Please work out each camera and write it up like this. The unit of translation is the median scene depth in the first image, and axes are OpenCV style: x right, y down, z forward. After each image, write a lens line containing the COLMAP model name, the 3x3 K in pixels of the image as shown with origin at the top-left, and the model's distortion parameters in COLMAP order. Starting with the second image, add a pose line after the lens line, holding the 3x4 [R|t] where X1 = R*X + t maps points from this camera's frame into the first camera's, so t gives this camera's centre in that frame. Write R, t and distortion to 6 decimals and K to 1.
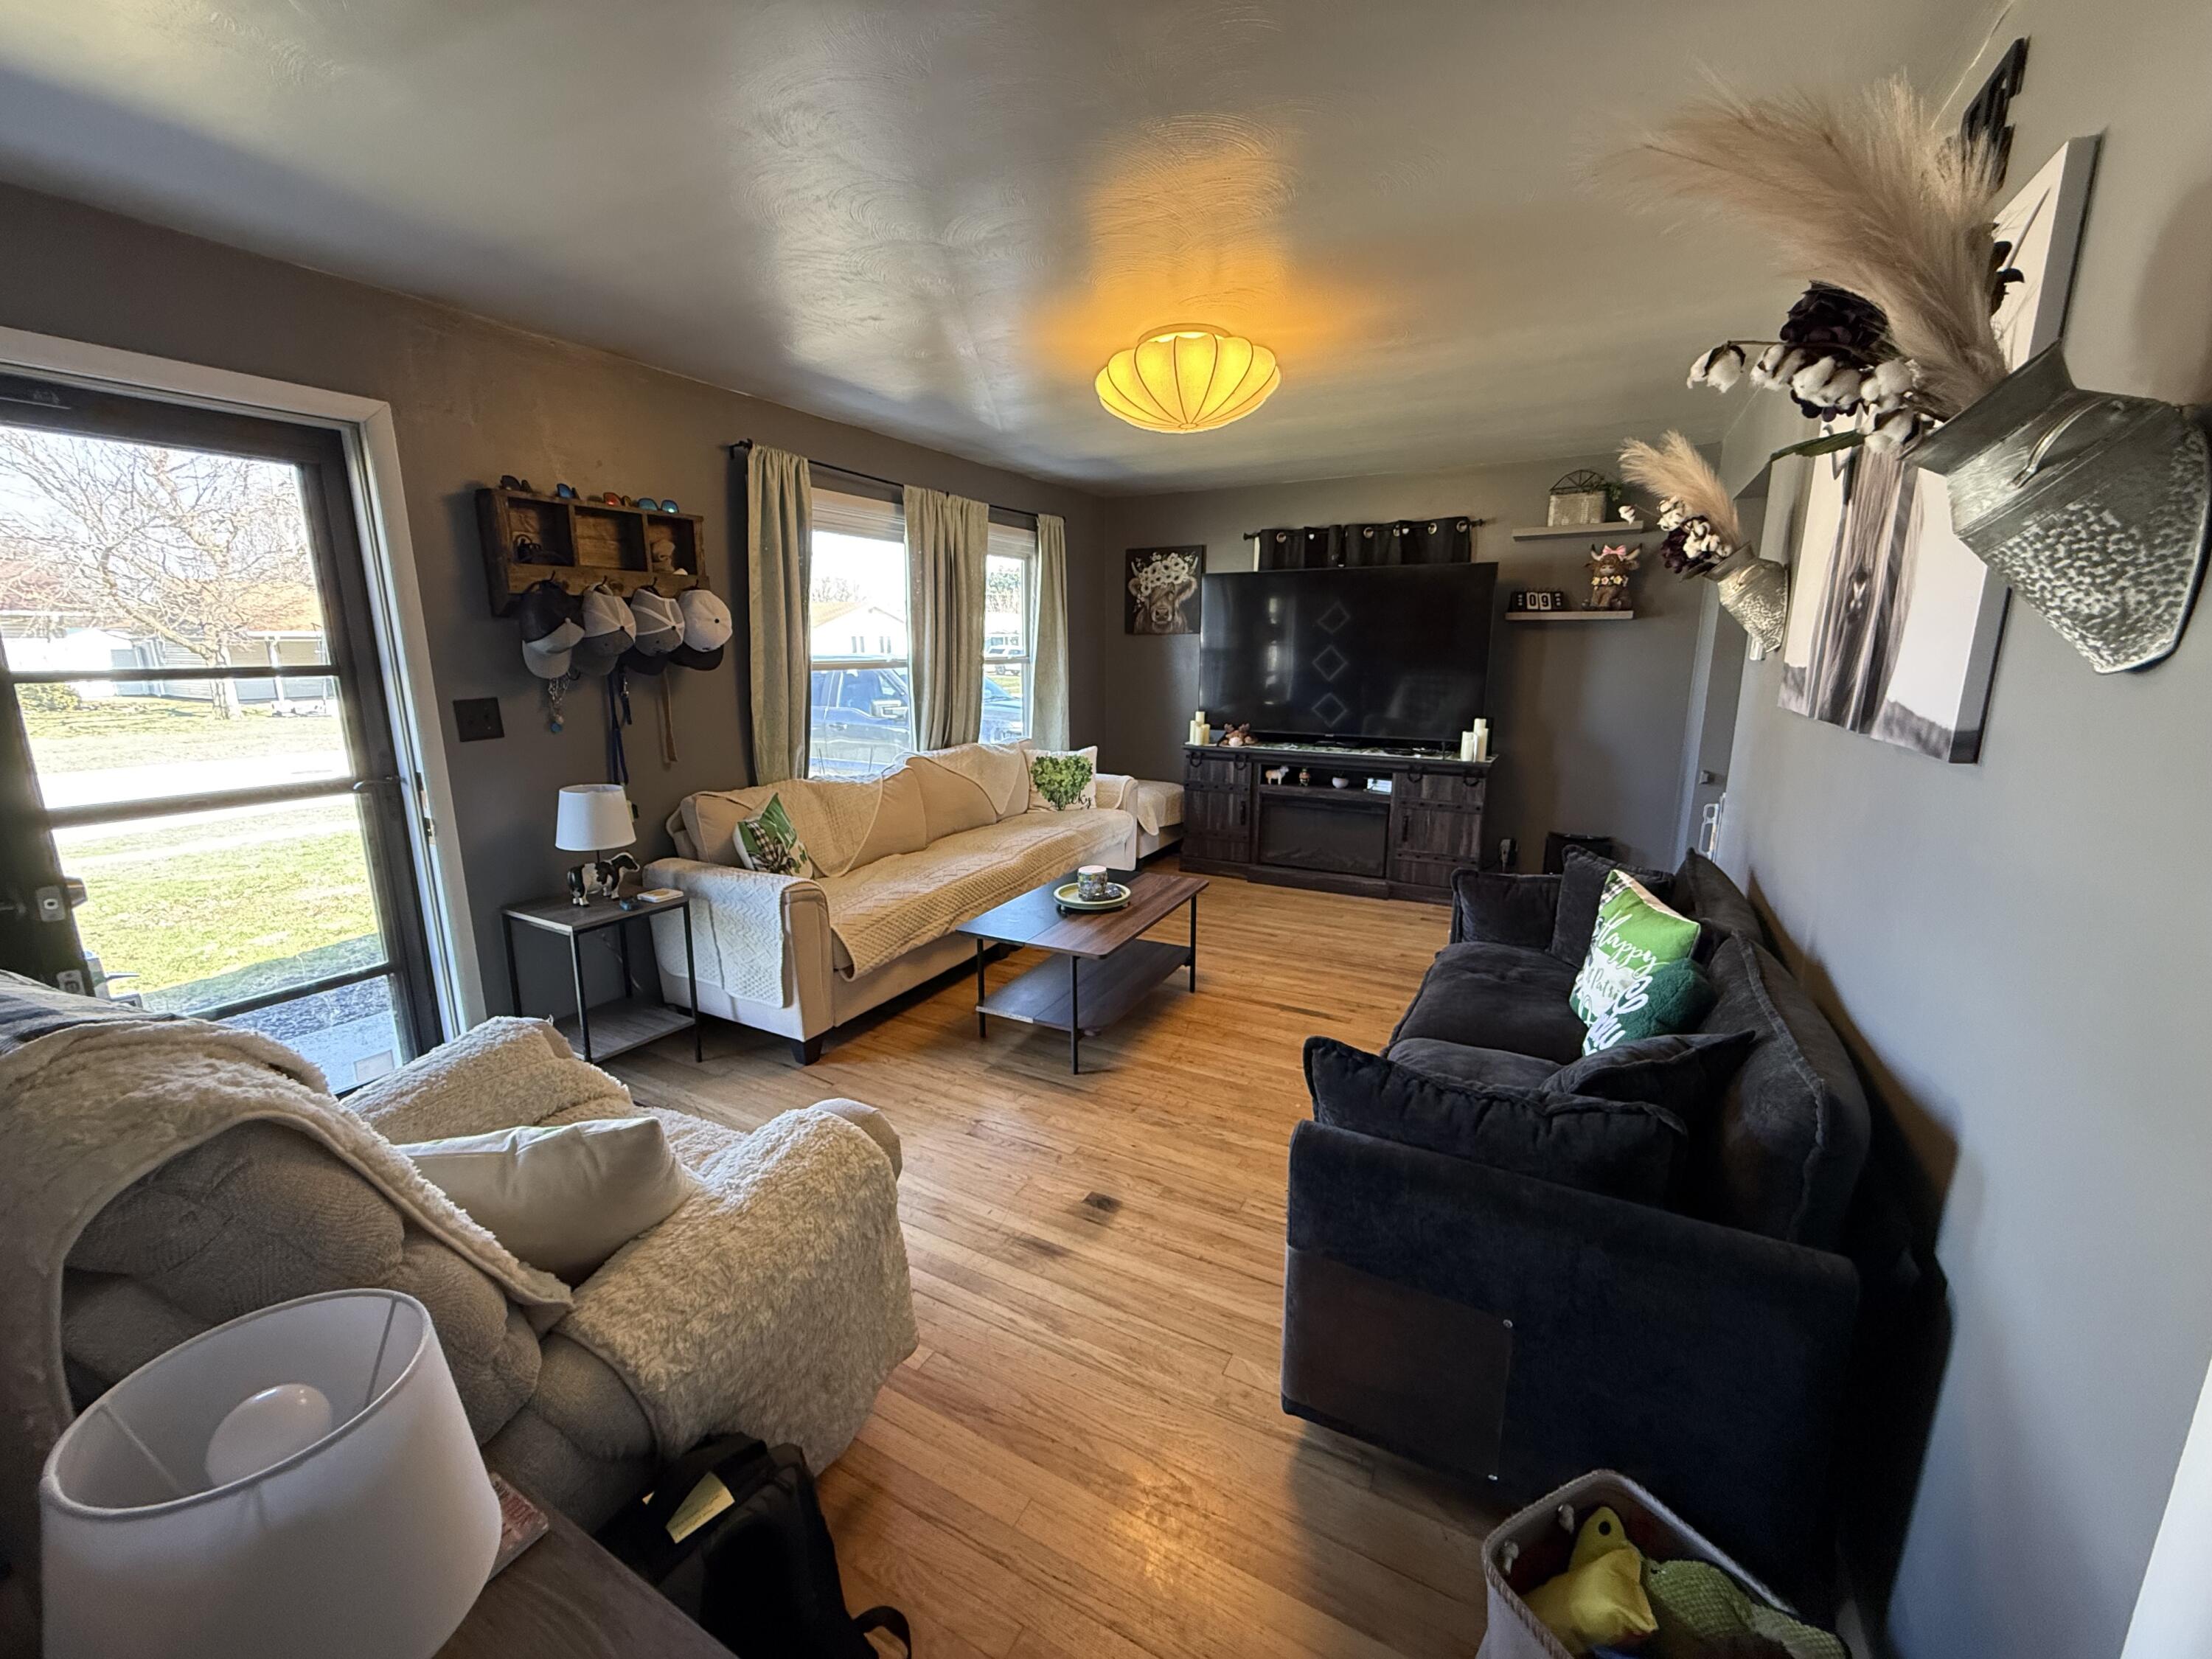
lens RADIAL K [[906.1, 0, 1090.0], [0, 906.1, 831.6], [0, 0, 1]] dist [-0.000697, 0.000305]
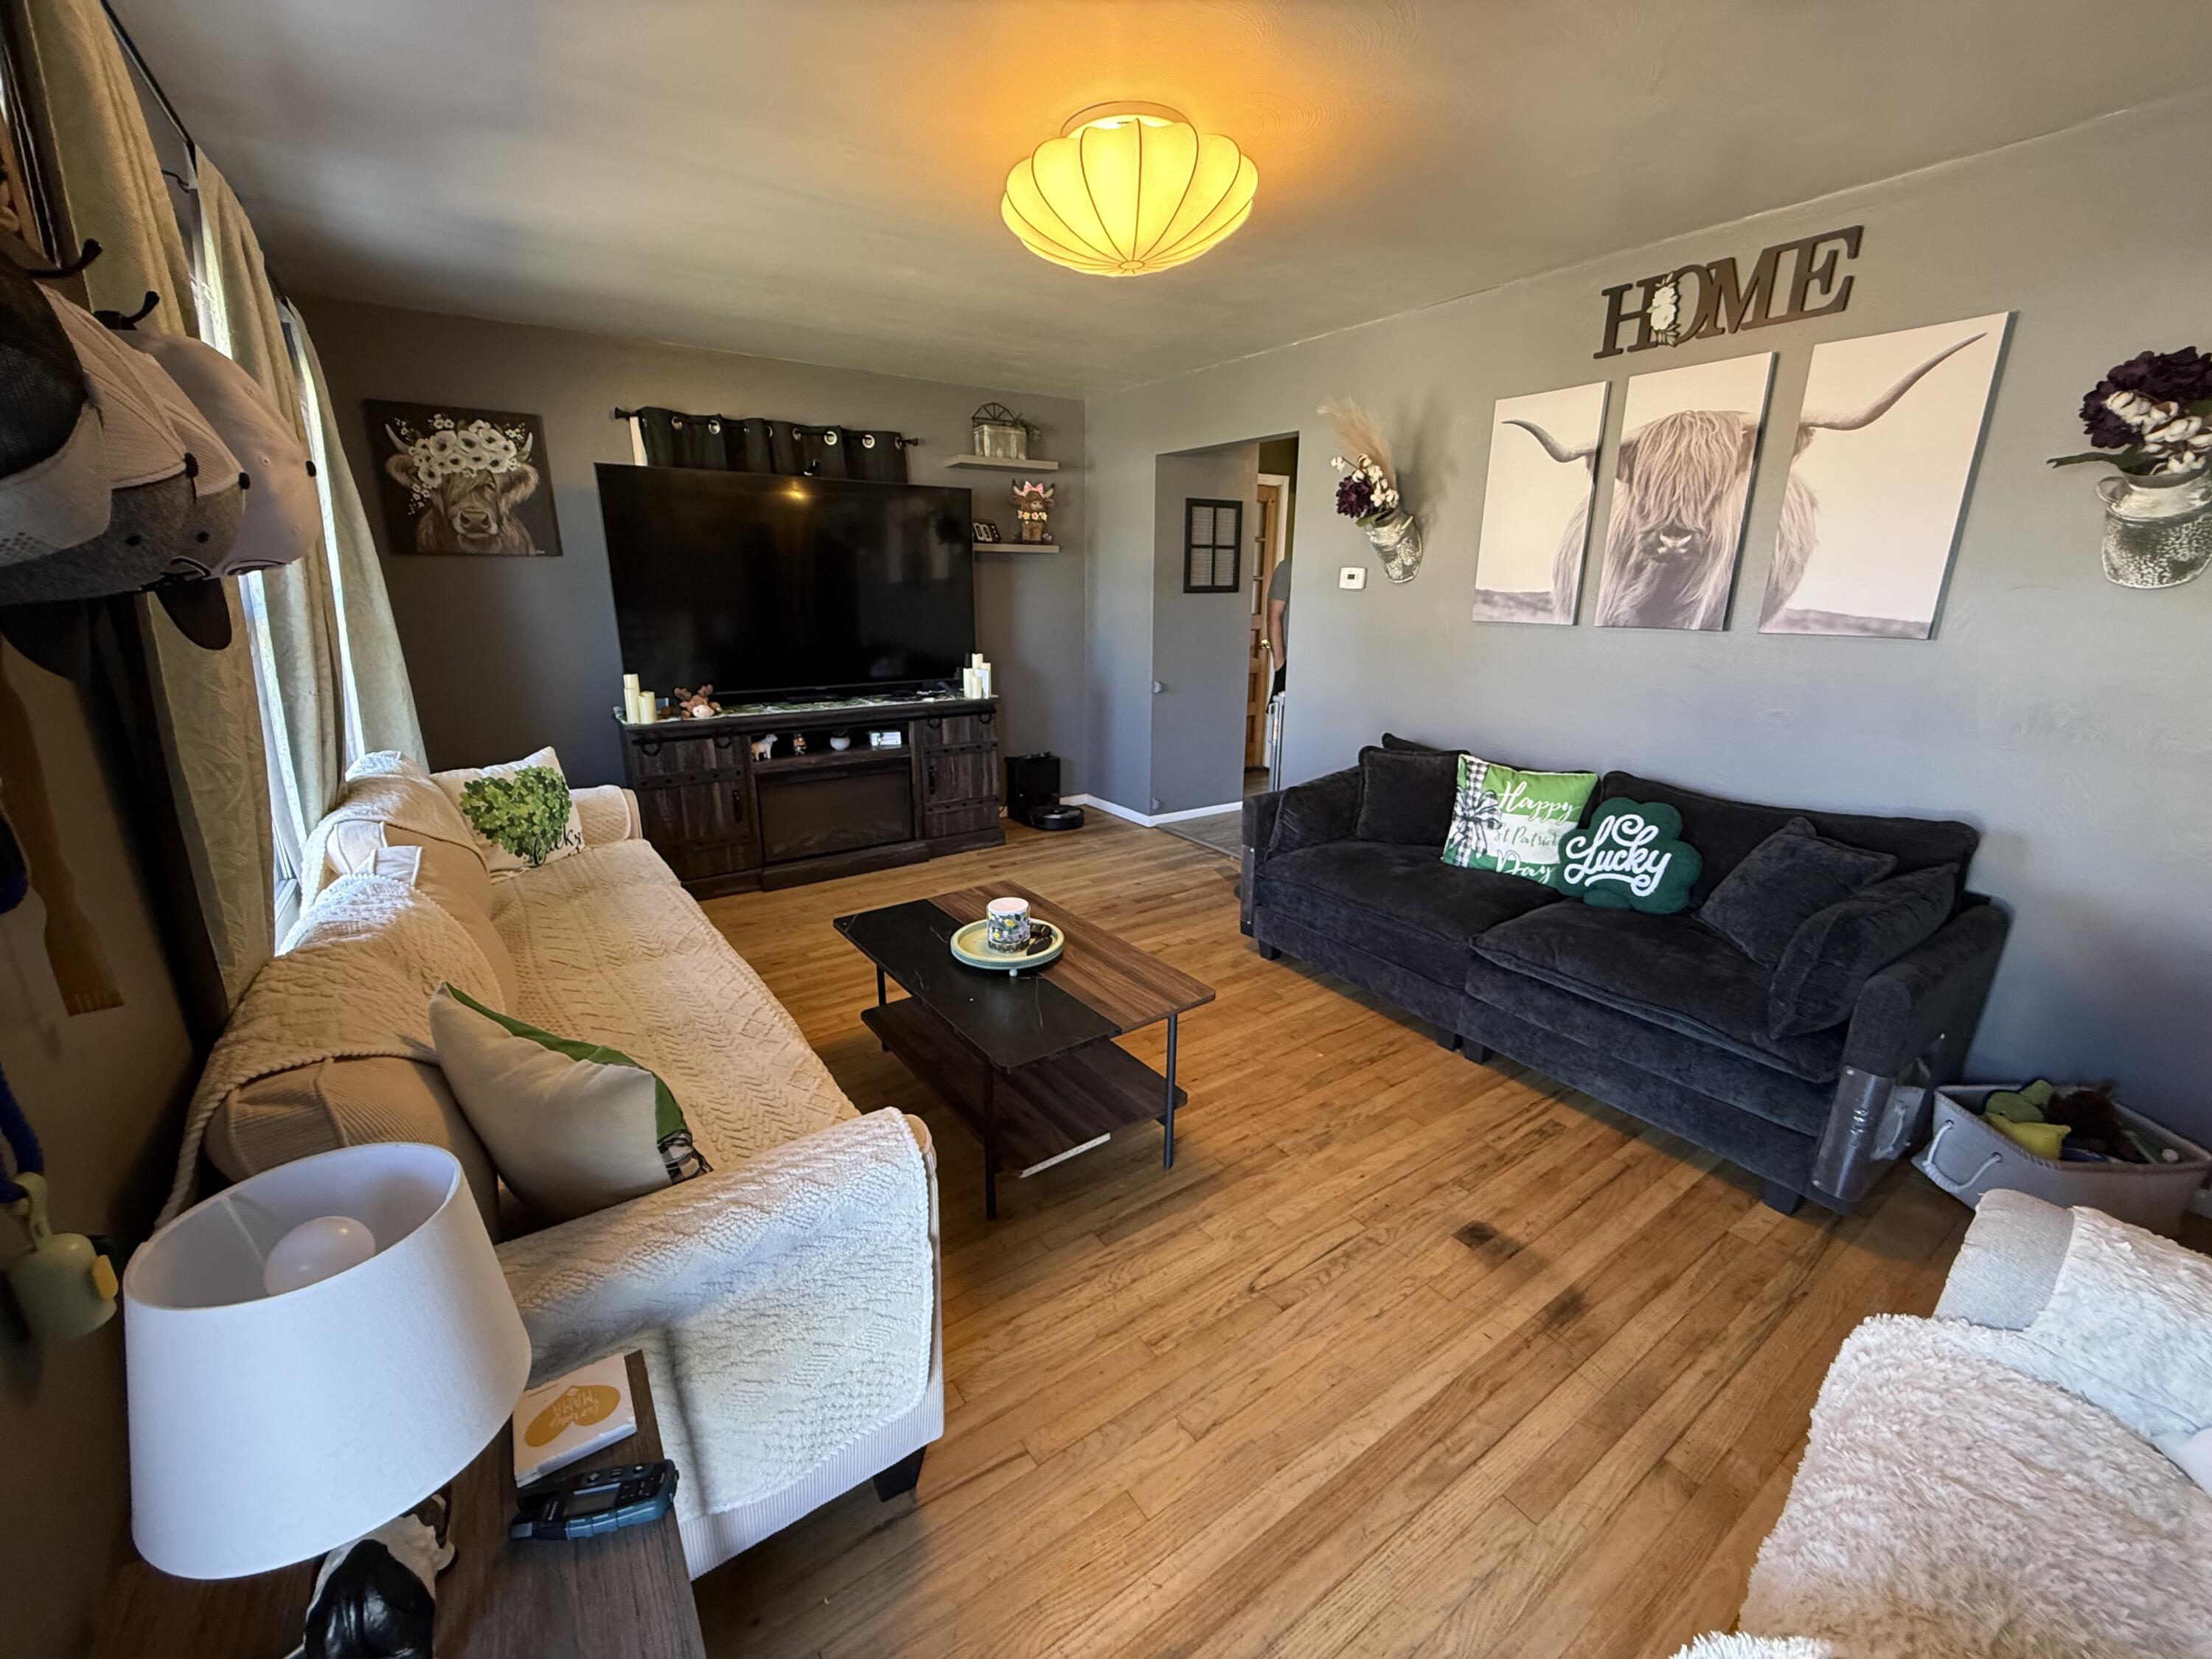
lens RADIAL K [[906.1, 0, 1090.0], [0, 906.1, 831.6], [0, 0, 1]] dist [-0.000697, 0.000305]
pose [[0.422956, -0.239018, 0.874059, -0.385717], [0.179143, 0.967603, 0.177911, -0.085288], [-0.888265, 0.081333, 0.452072, 0.439222]]
